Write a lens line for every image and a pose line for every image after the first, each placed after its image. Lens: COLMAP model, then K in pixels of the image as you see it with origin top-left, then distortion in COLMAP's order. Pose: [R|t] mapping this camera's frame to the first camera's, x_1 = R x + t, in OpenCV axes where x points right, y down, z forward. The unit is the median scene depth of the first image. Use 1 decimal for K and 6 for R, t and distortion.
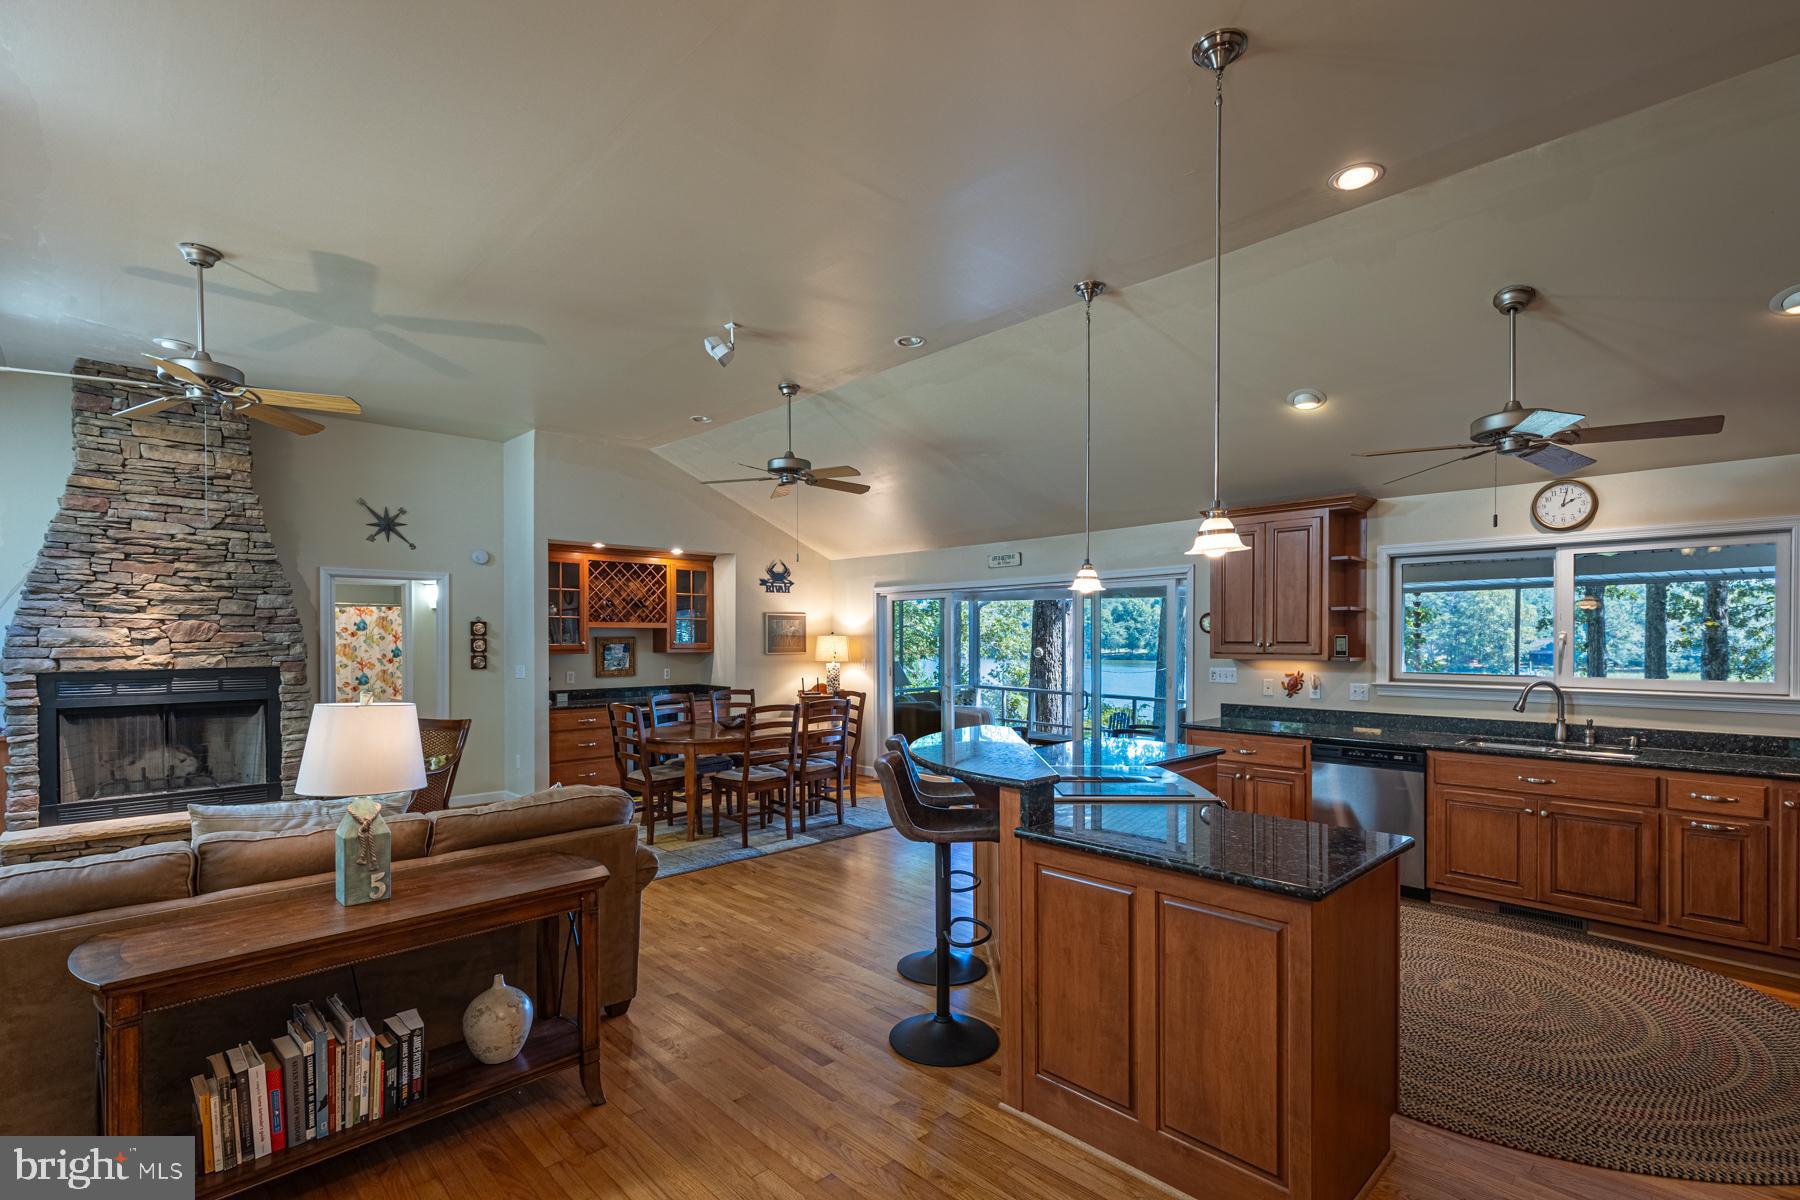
lens RADIAL K [[835.2, 0, 911.1], [0, 835.2, 644.2], [0, 0, 1]] dist [0.009972, -0.003728]
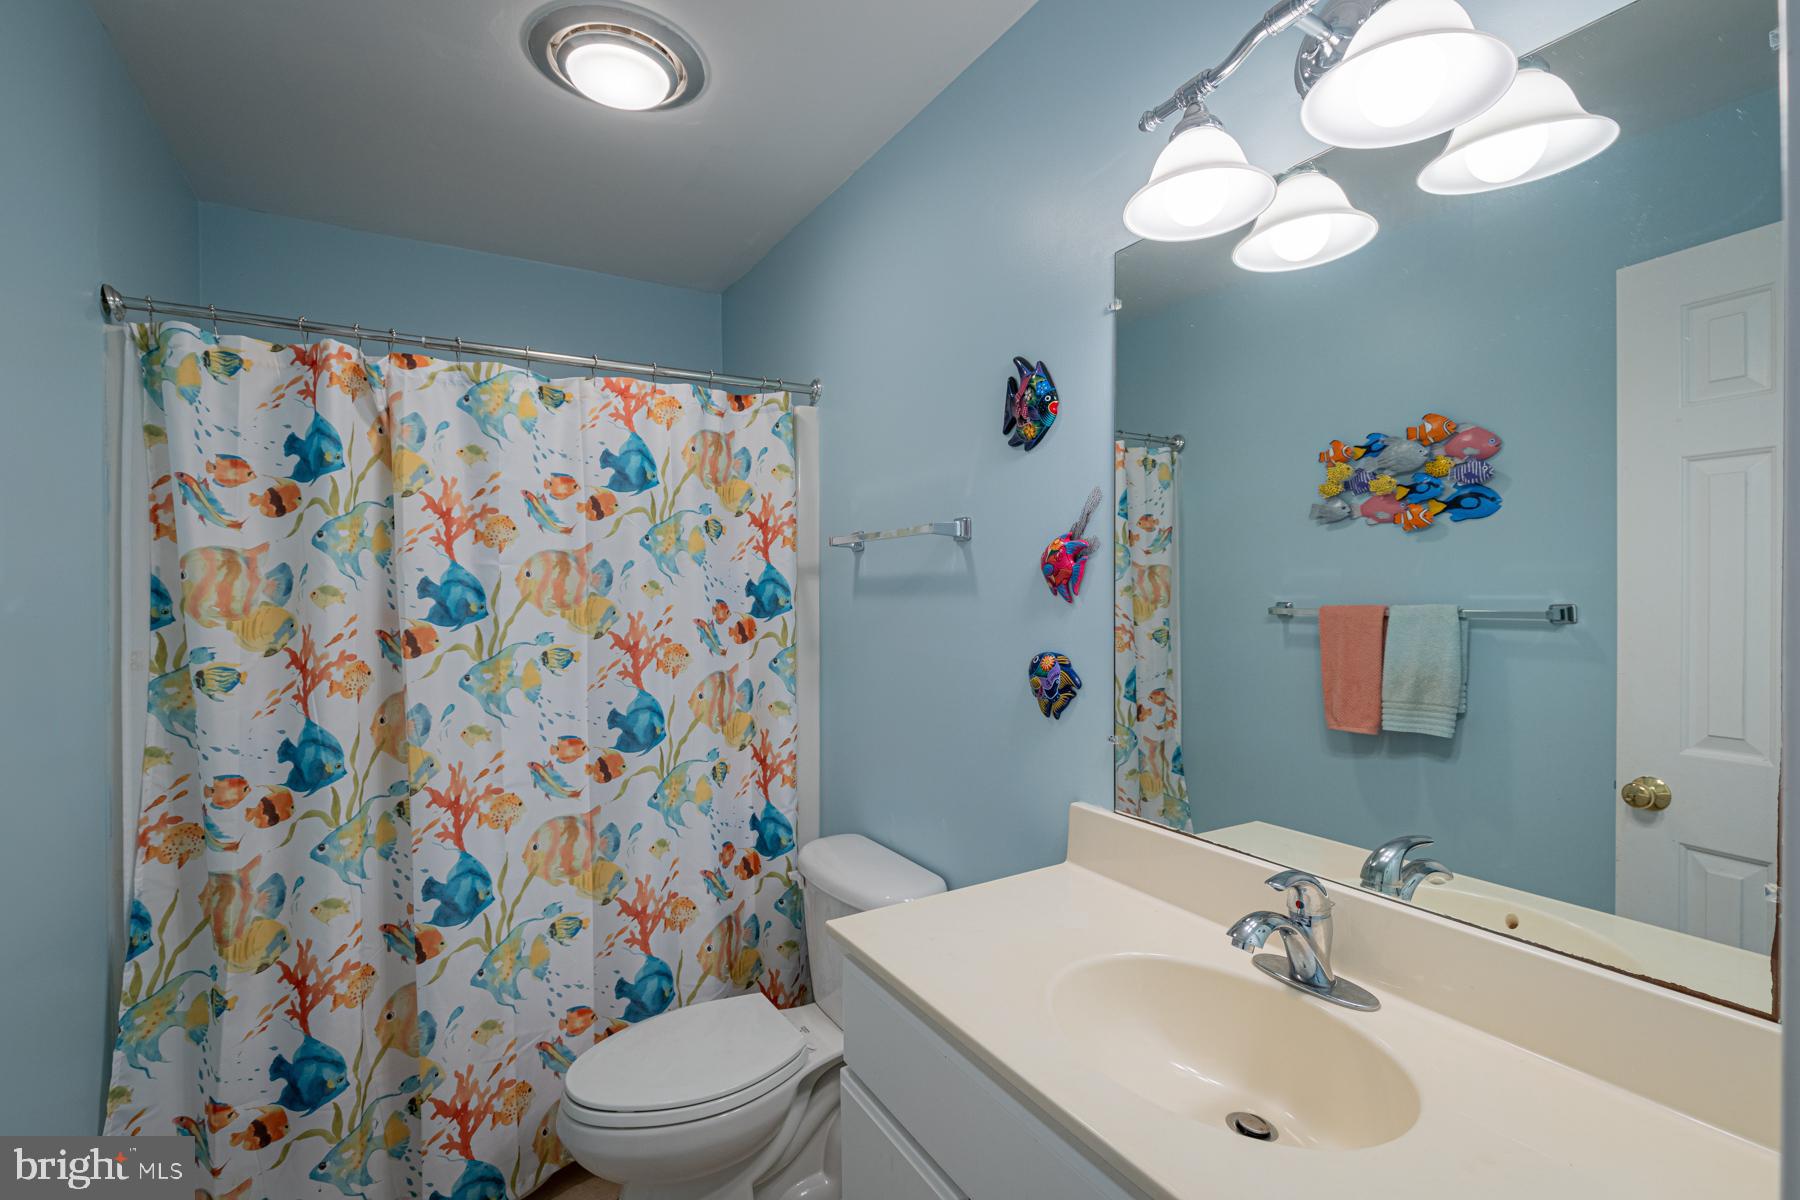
lens RADIAL K [[835.2, 0, 893.0], [0, 835.2, 598.1], [0, 0, 1]] dist [0.009972, -0.003728]
pose [[0.968587, 0.001390, -0.248670, -0.770459], [-0.000489, 0.999993, 0.003685, 0.014522], [0.248673, -0.003448, 0.968581, 1.159434]]
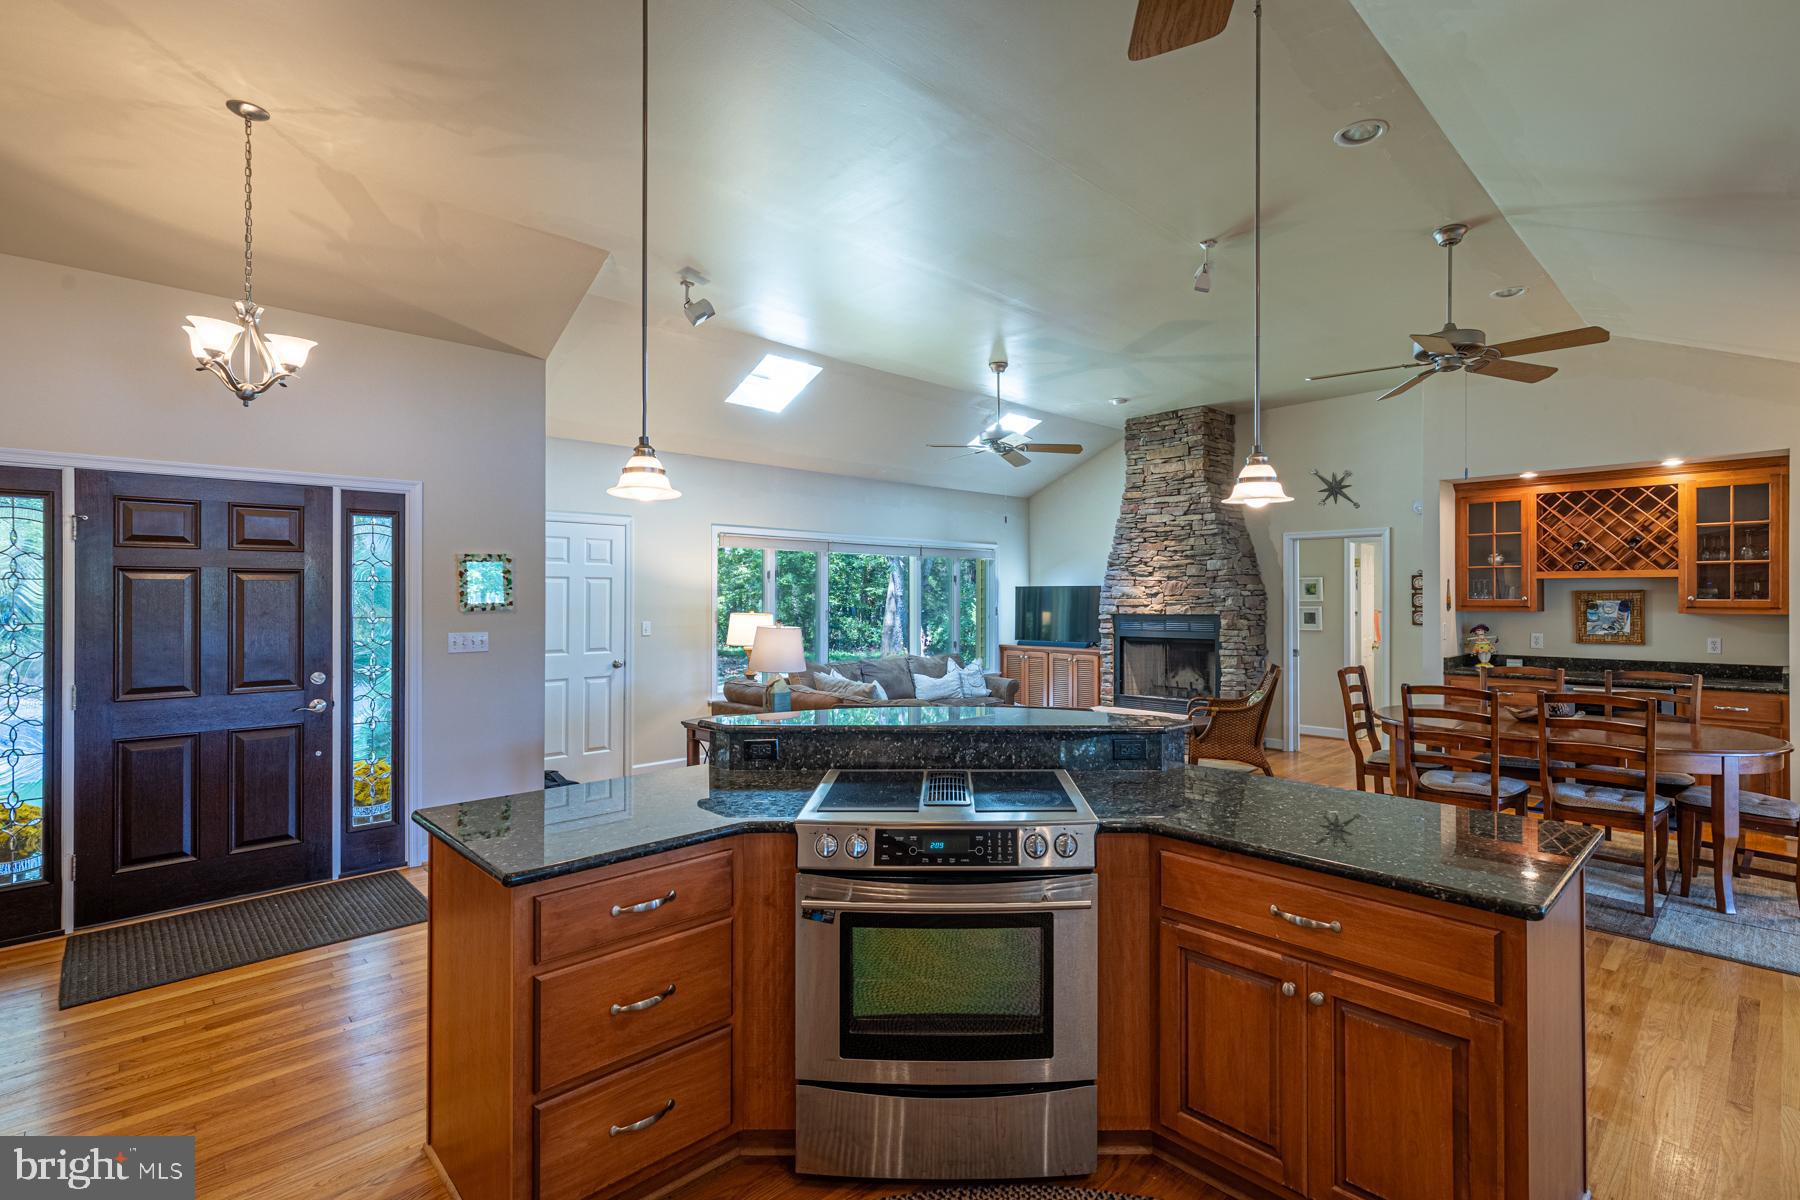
lens RADIAL K [[835.2, 0, 947.3], [0, 835.2, 593.1], [0, 0, 1]] dist [0.009972, -0.003728]
pose [[0.002540, -0.000489, -0.999997, 0.483058], [-0.005368, 0.999985, -0.000502, -0.003689], [0.999982, 0.005370, 0.002537, 0.518317]]
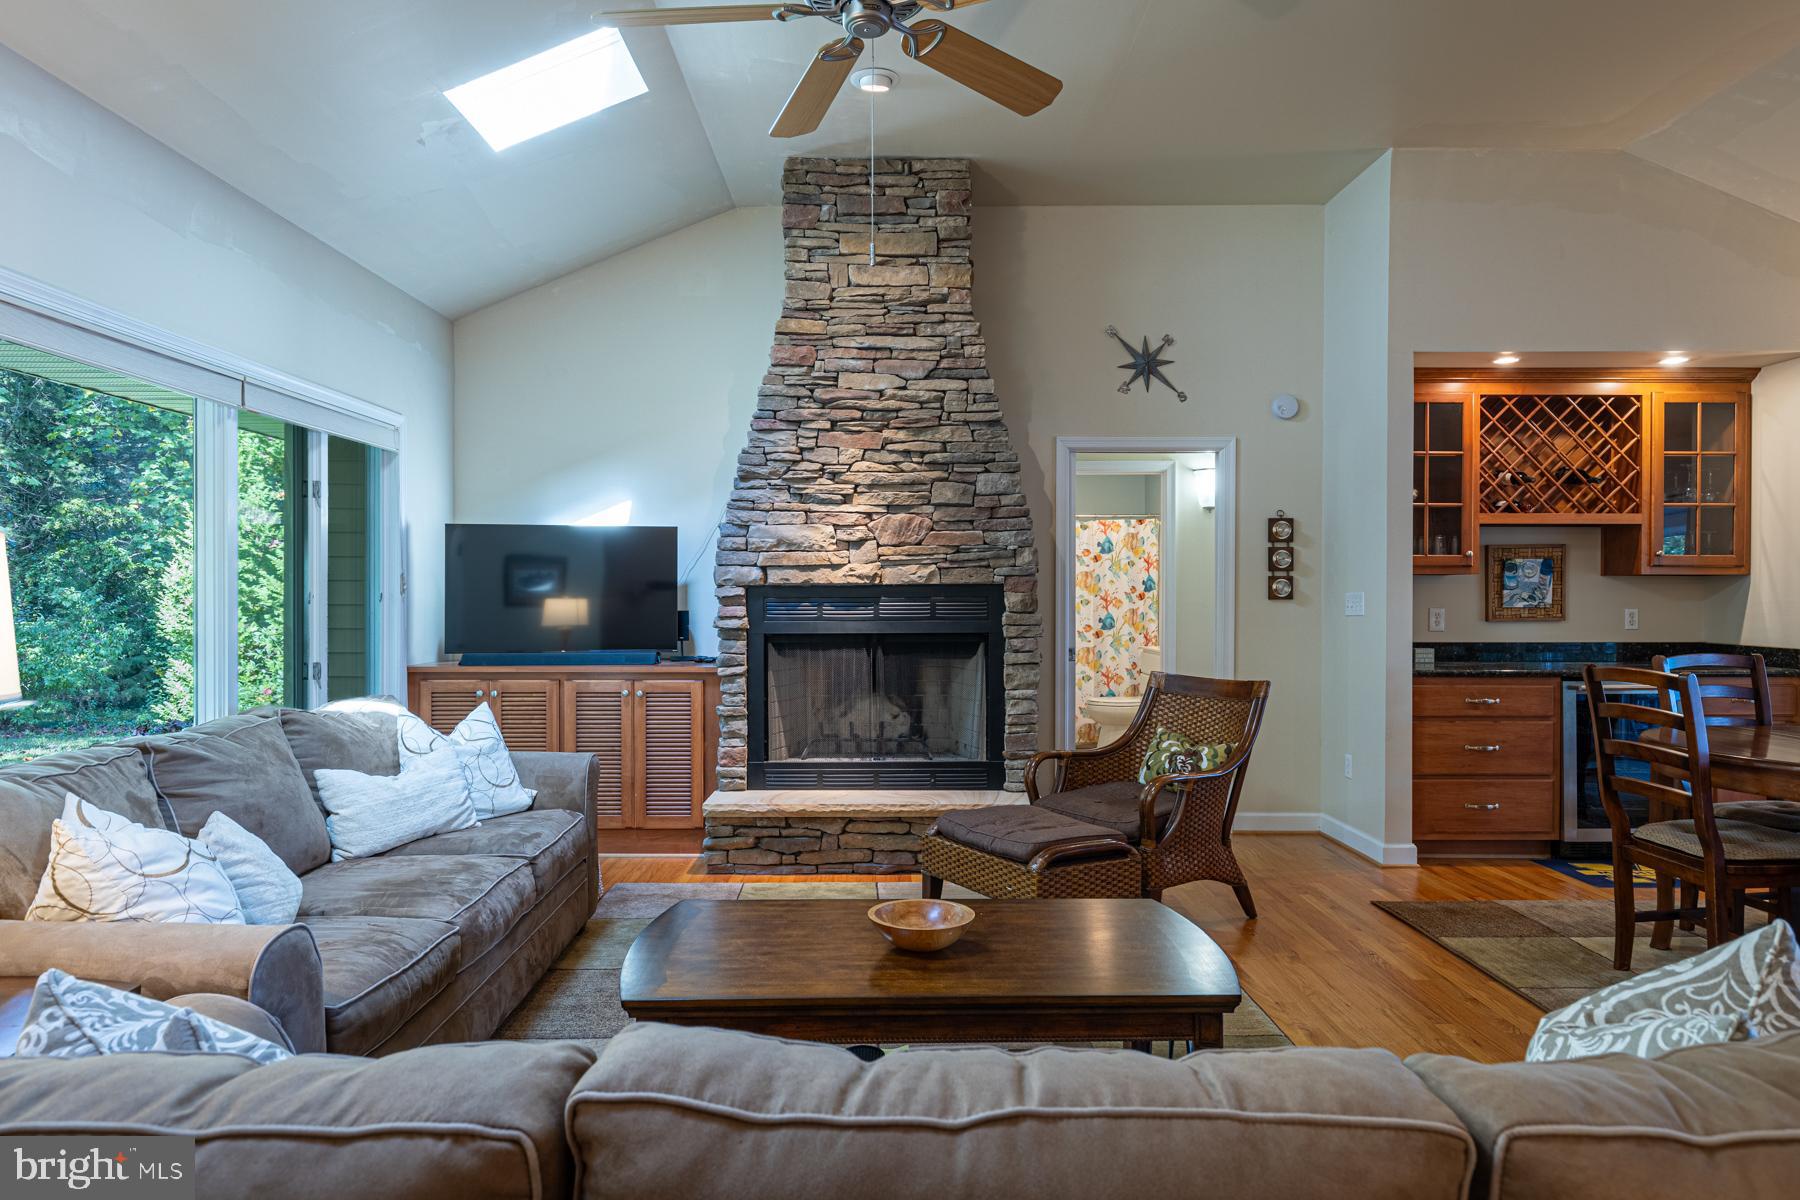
lens RADIAL K [[1112.1, 0, 886.5], [0, 1112.1, 605.3], [0, 0, 1]] dist [0.009913, -0.005112]
pose [[0.717624, 0.007813, -0.696387, -0.196037], [-0.007669, 0.999965, 0.003316, 0.037073], [0.696388, 0.002961, 0.717659, 0.287167]]
